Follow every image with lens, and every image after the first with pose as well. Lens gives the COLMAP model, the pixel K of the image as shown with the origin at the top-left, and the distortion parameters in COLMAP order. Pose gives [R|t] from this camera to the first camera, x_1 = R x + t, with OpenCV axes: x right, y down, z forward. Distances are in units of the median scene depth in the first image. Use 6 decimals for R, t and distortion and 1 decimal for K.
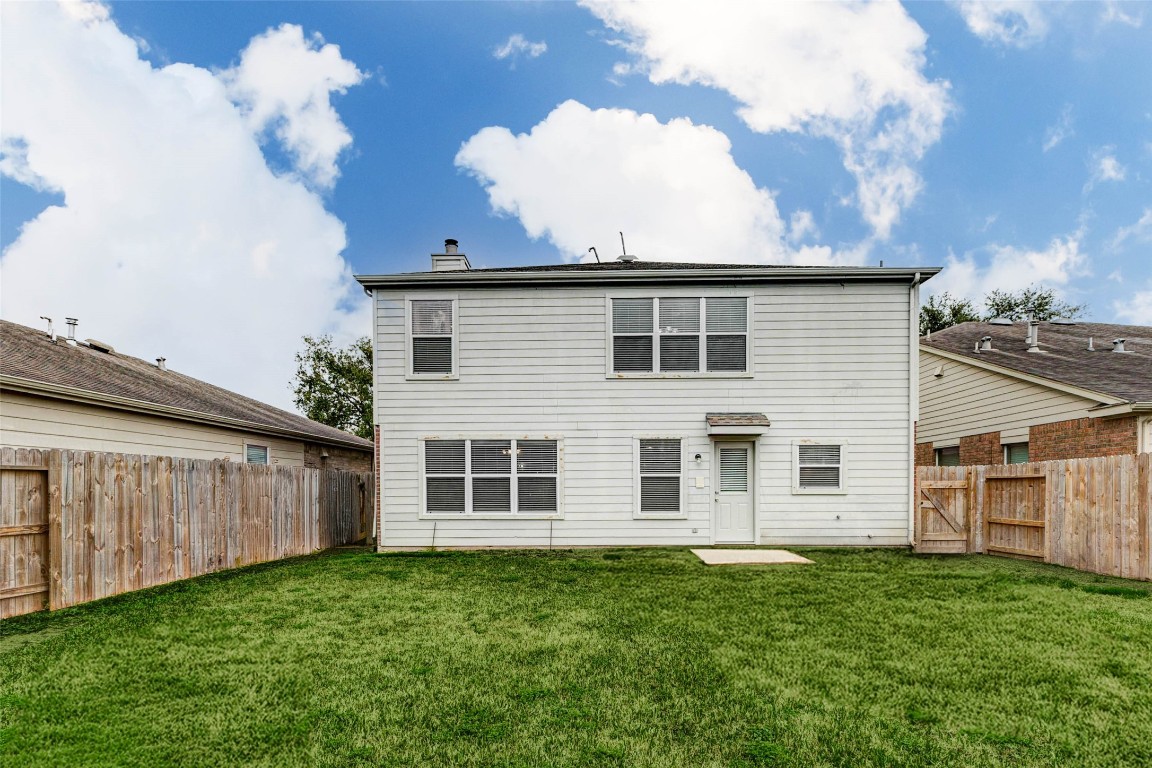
lens RADIAL K [[502.9, 0, 576.2], [0, 502.9, 384.8], [0, 0, 1]] dist [0.008077, -0.000007]
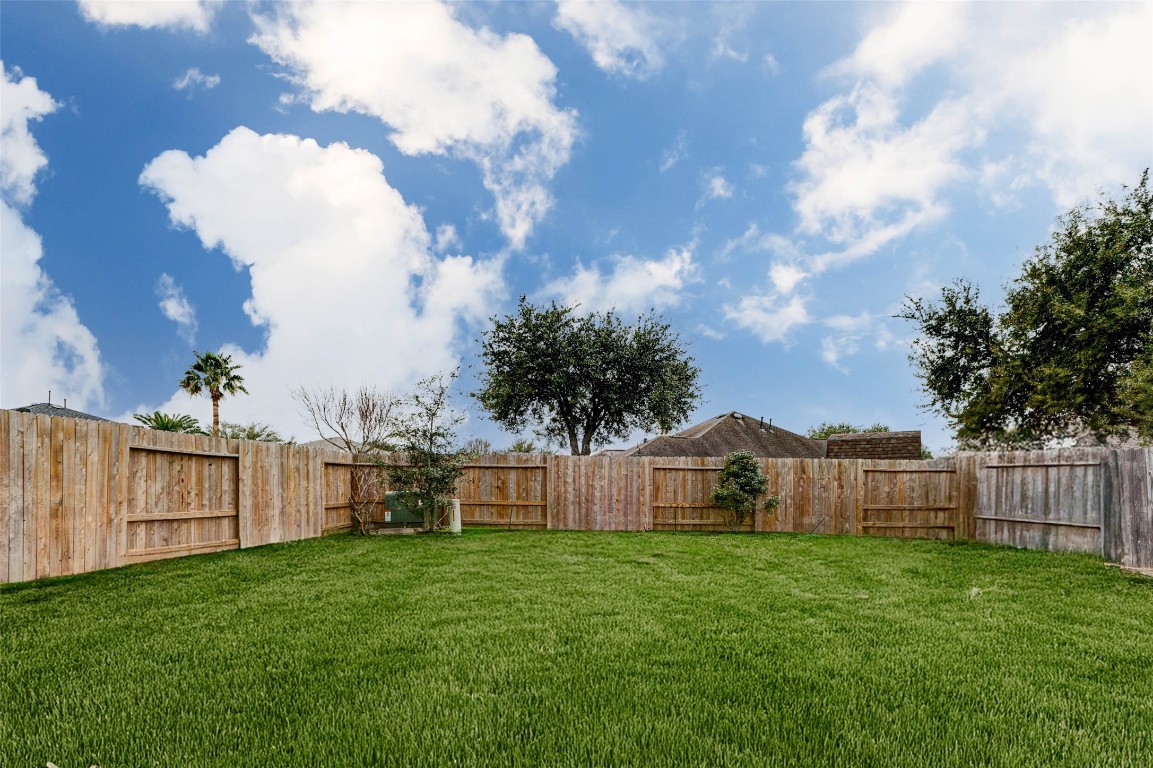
lens RADIAL K [[503.3, 0, 575.9], [0, 503.3, 382.0], [0, 0, 1]] dist [0.008077, -0.000007]
pose [[0.999948, -0.000183, -0.010240, 0.746874], [0.000196, 0.999999, 0.001293, 0.005954], [0.010239, -0.001295, 0.999947, -0.125209]]
